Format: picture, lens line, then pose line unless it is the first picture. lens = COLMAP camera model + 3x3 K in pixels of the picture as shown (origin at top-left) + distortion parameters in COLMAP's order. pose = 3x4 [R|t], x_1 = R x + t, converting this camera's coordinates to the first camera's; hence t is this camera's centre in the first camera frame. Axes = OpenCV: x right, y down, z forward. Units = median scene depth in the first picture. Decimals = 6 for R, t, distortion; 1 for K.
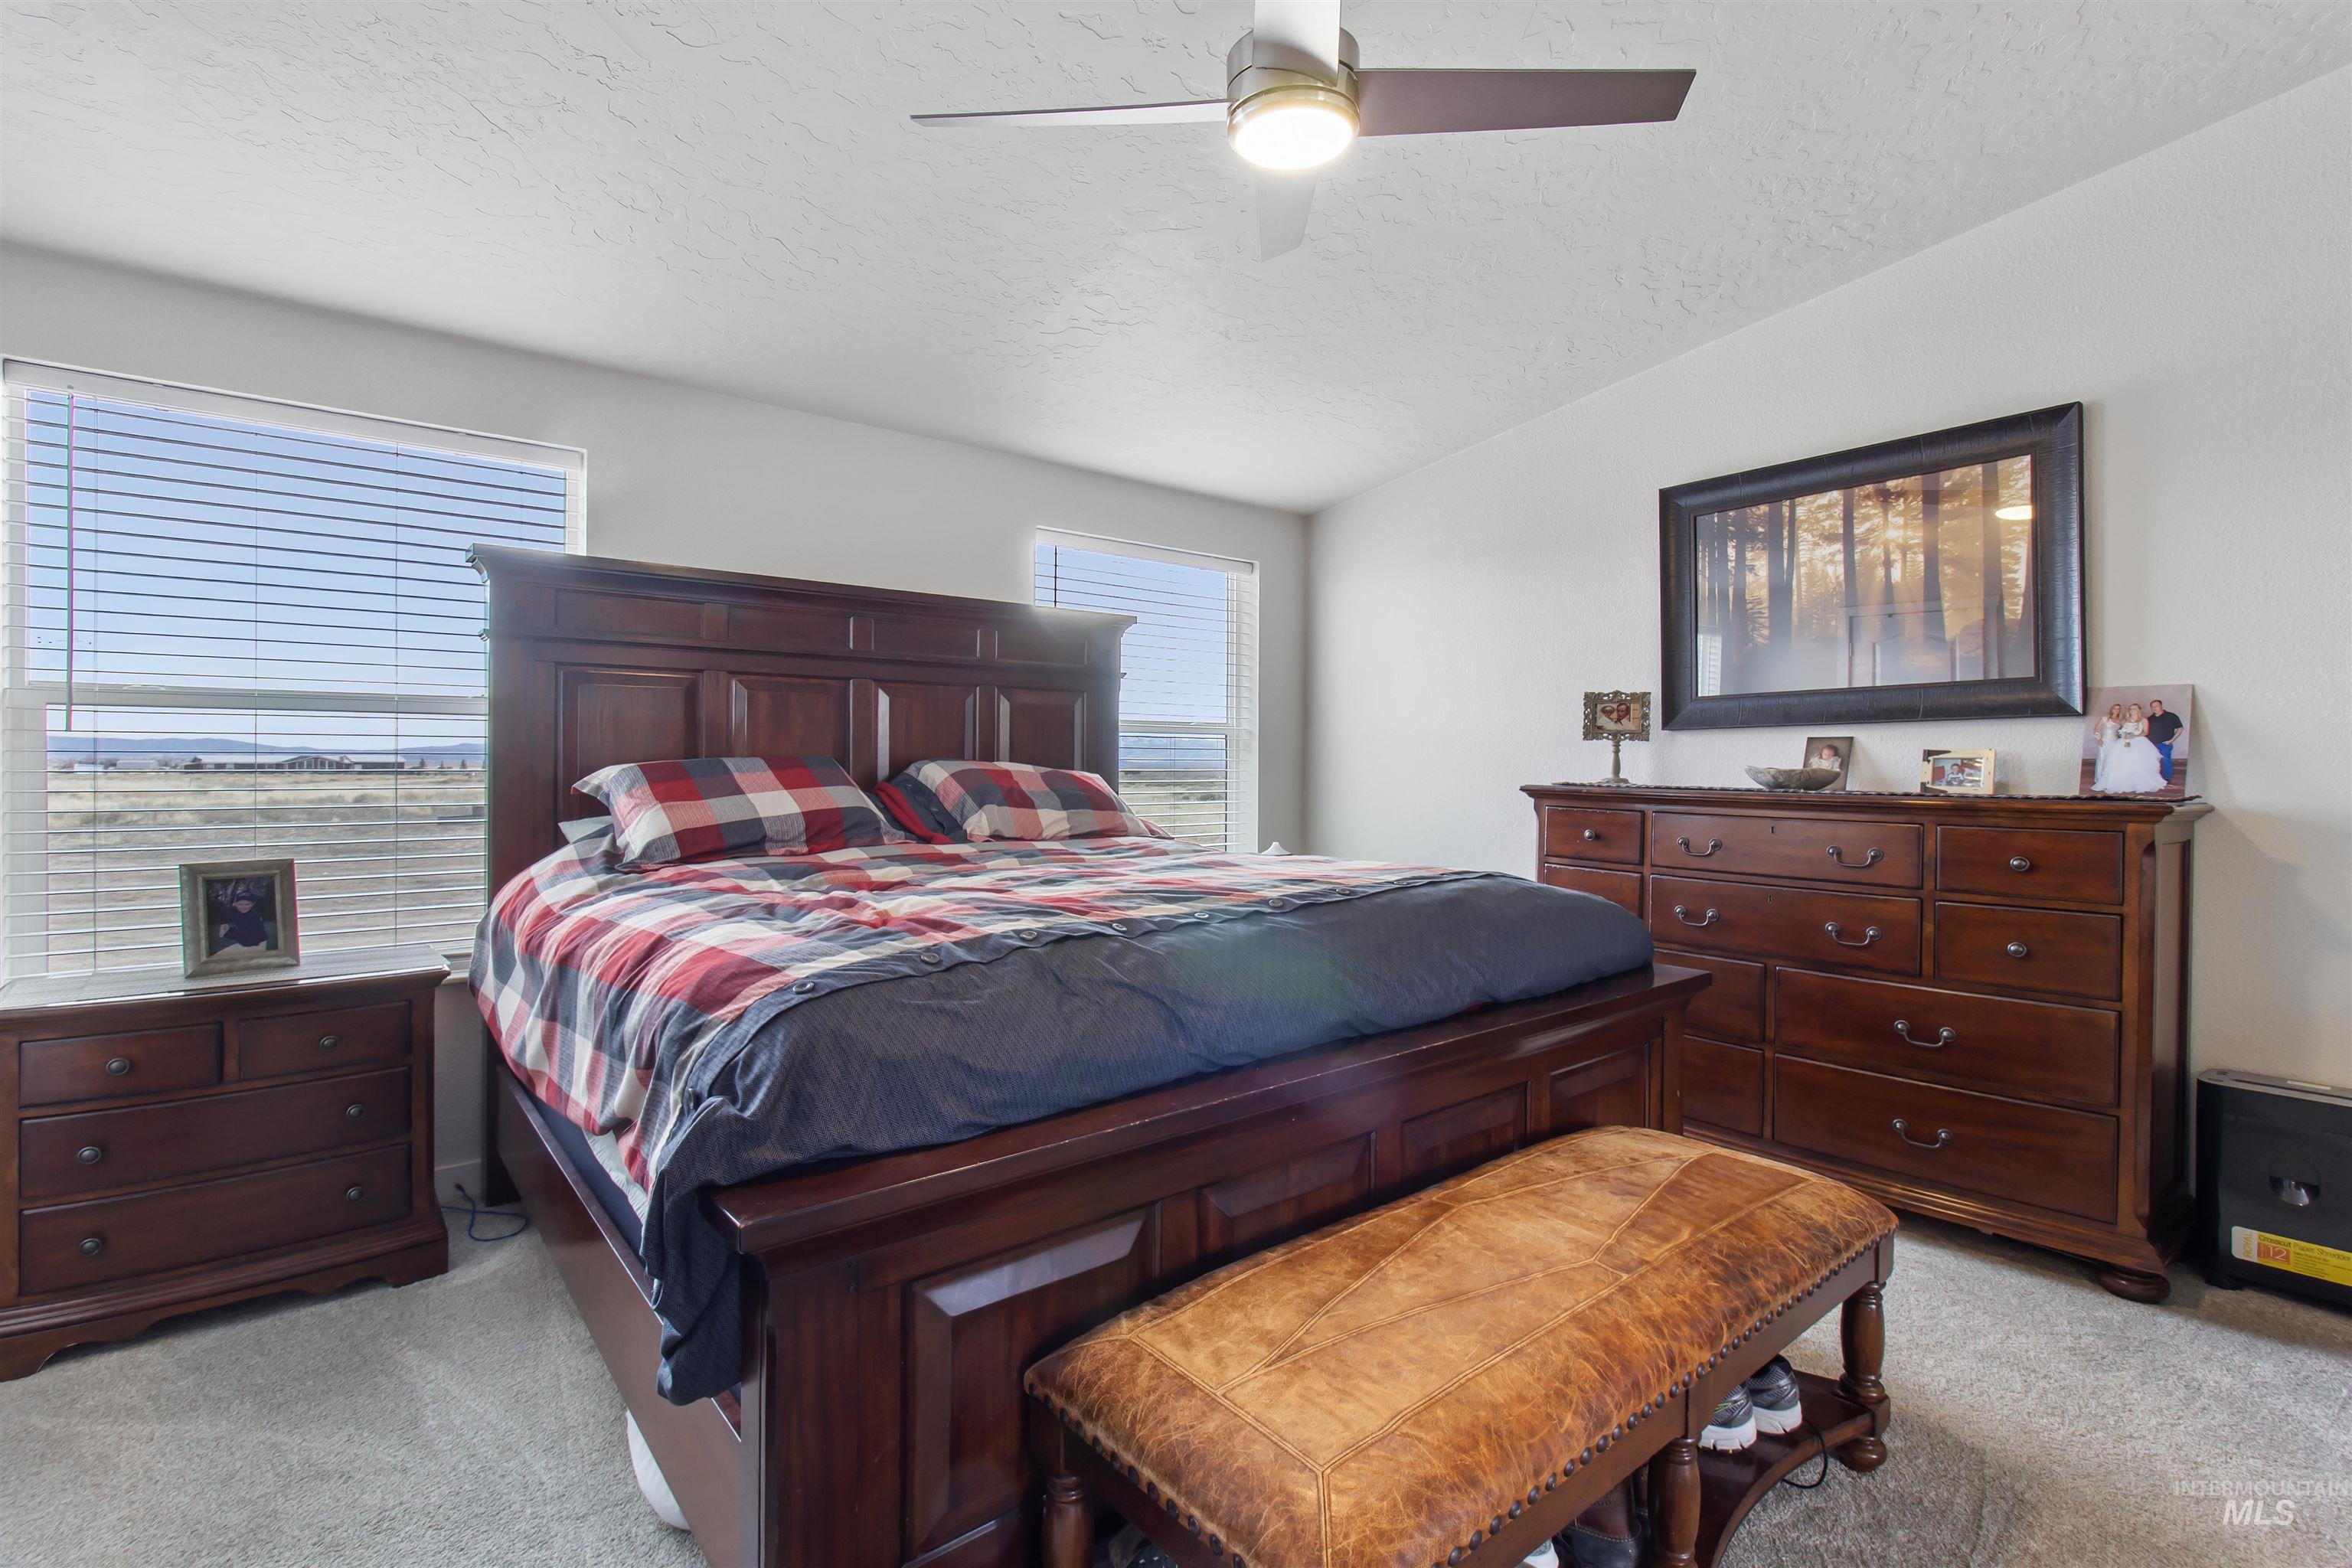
lens RADIAL K [[1089.3, 0, 1194.5], [0, 1089.3, 777.0], [0, 0, 1]] dist [-0.000339, 0.000760]
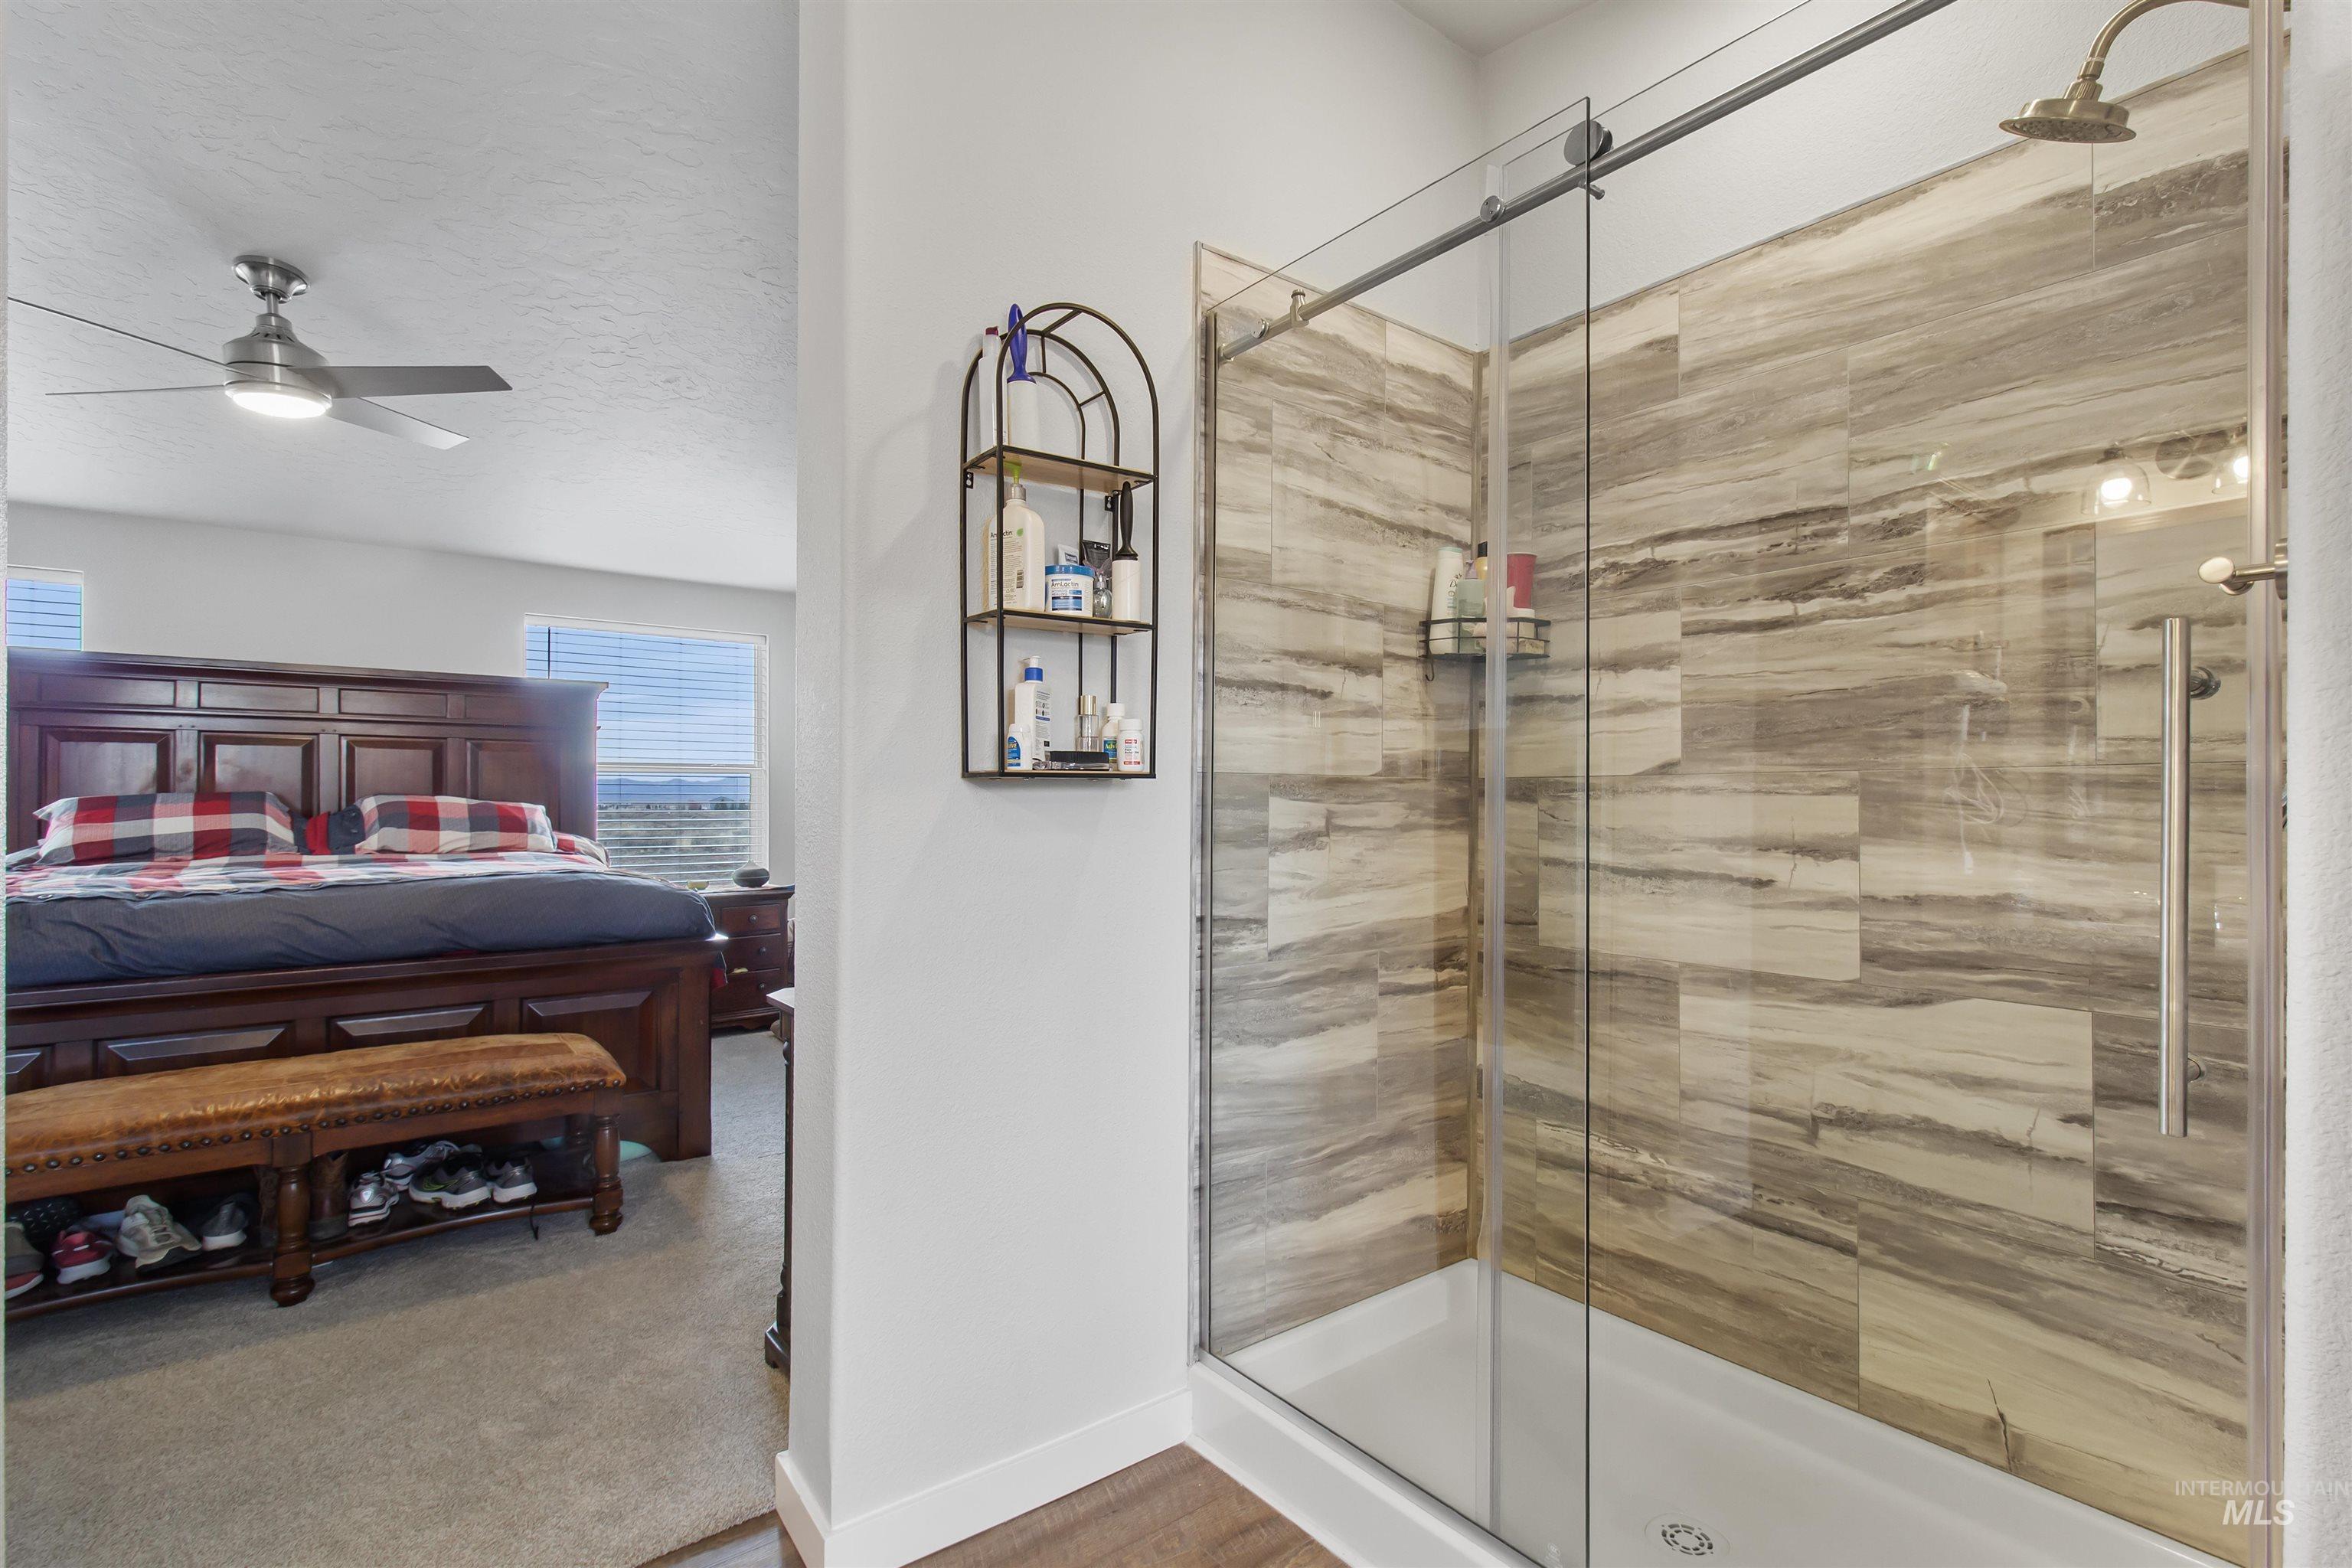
lens RADIAL K [[1089.3, 0, 1189.4], [0, 1089.3, 791.5], [0, 0, 1]] dist [-0.000339, 0.000760]
pose [[0.999205, -0.004068, -0.039664, 0.848951], [0.003279, 0.999796, -0.019946, 0.011491], [0.039737, 0.019800, 0.999014, -0.309027]]
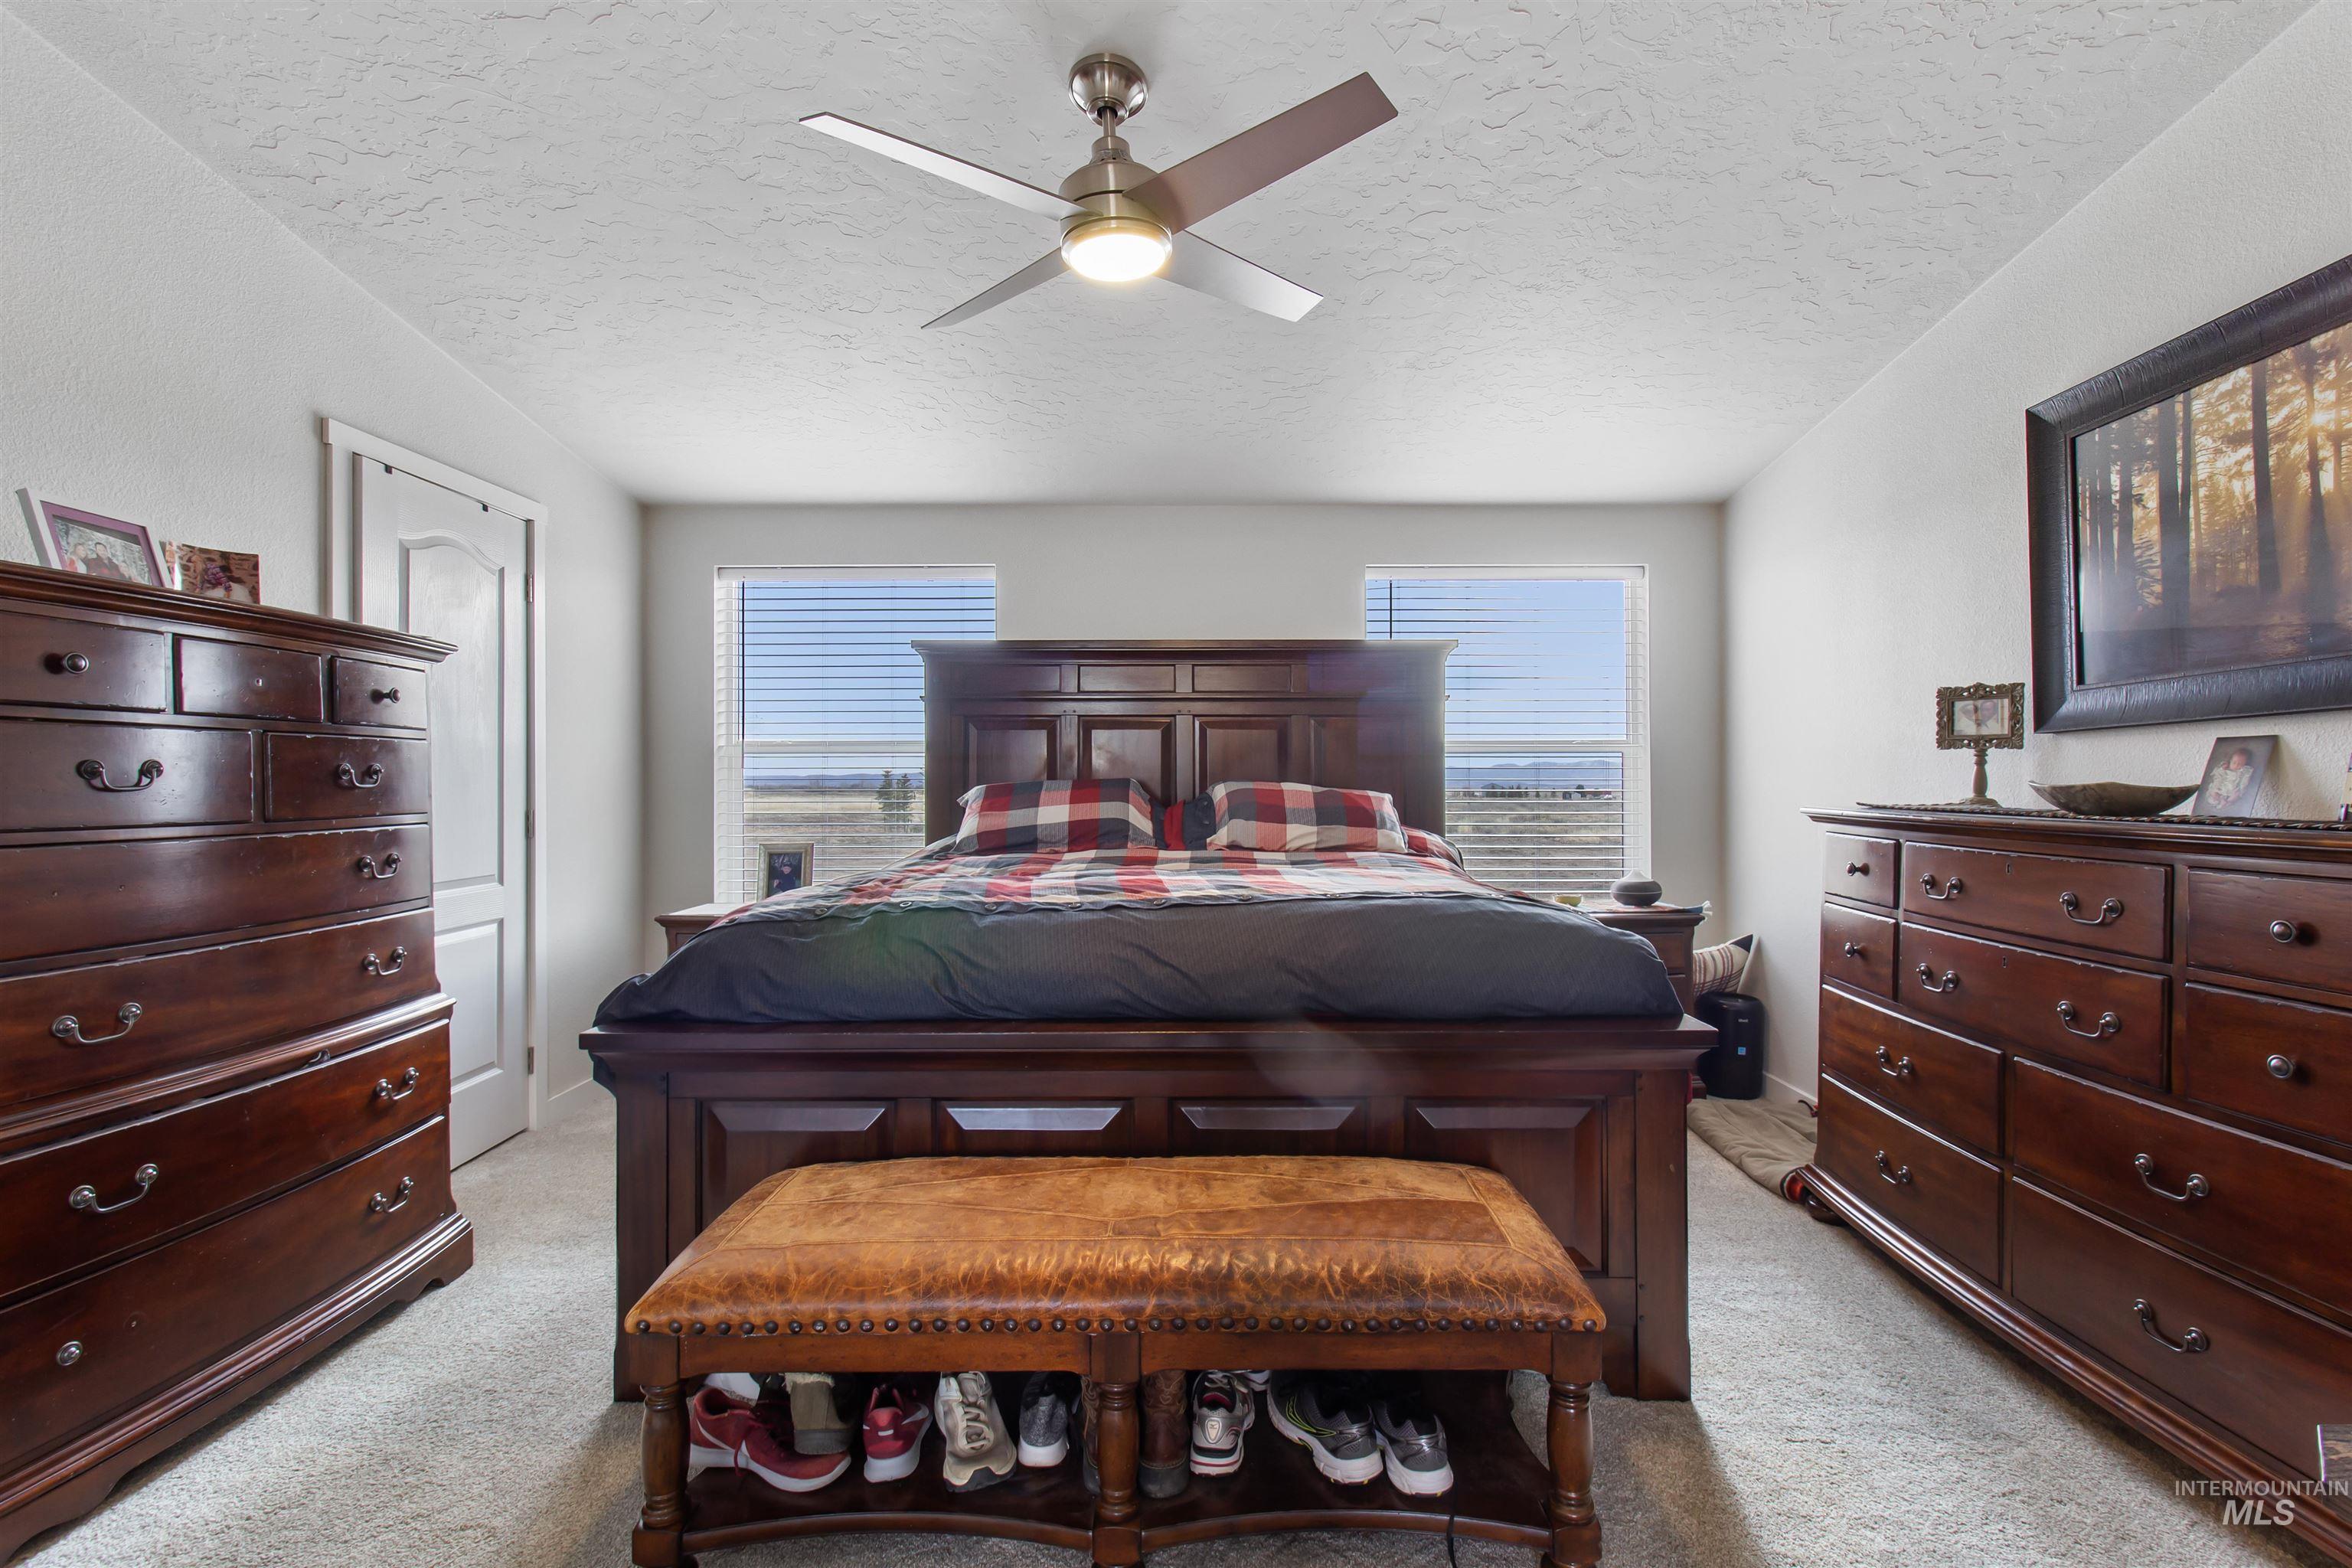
lens RADIAL K [[1089.3, 0, 1219.3], [0, 1089.3, 782.2], [0, 0, 1]] dist [-0.000339, 0.000760]
pose [[0.771814, -0.006654, -0.635814, 0.529149], [-0.004567, 0.999861, -0.016007, 0.004996], [0.635832, 0.015258, 0.771677, 0.089816]]
